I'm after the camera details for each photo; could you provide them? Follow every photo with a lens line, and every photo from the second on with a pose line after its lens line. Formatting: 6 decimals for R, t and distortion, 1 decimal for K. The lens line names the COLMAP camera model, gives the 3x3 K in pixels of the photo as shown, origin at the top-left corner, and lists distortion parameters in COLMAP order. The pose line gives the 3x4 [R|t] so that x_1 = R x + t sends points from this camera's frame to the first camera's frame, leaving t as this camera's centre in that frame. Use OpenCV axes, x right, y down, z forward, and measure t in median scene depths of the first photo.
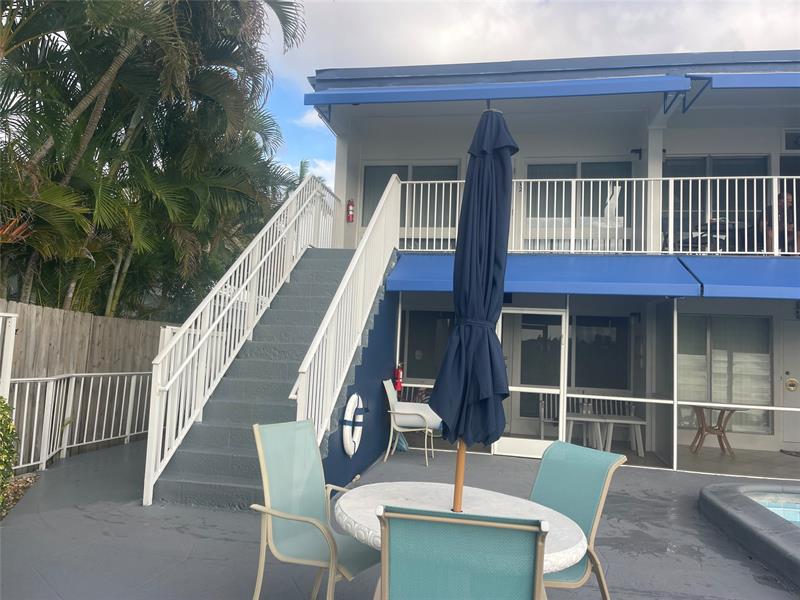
lens RADIAL K [[589.1, 0, 400.0], [0, 589.1, 300.0], [0, 0, 1]] dist [0.004138, -0.002163]
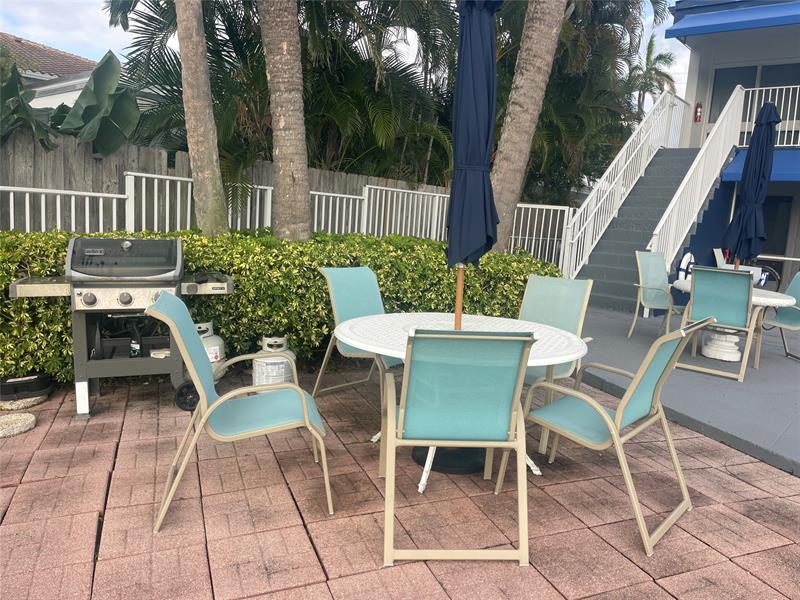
lens RADIAL K [[589.1, 0, 400.0], [0, 589.1, 300.0], [0, 0, 1]] dist [0.004138, -0.002163]
pose [[0.855843, 0.083101, -0.510516, 0.057030], [0.017494, 0.981794, 0.189142, -0.017002], [0.516940, -0.170806, 0.838808, -0.541300]]
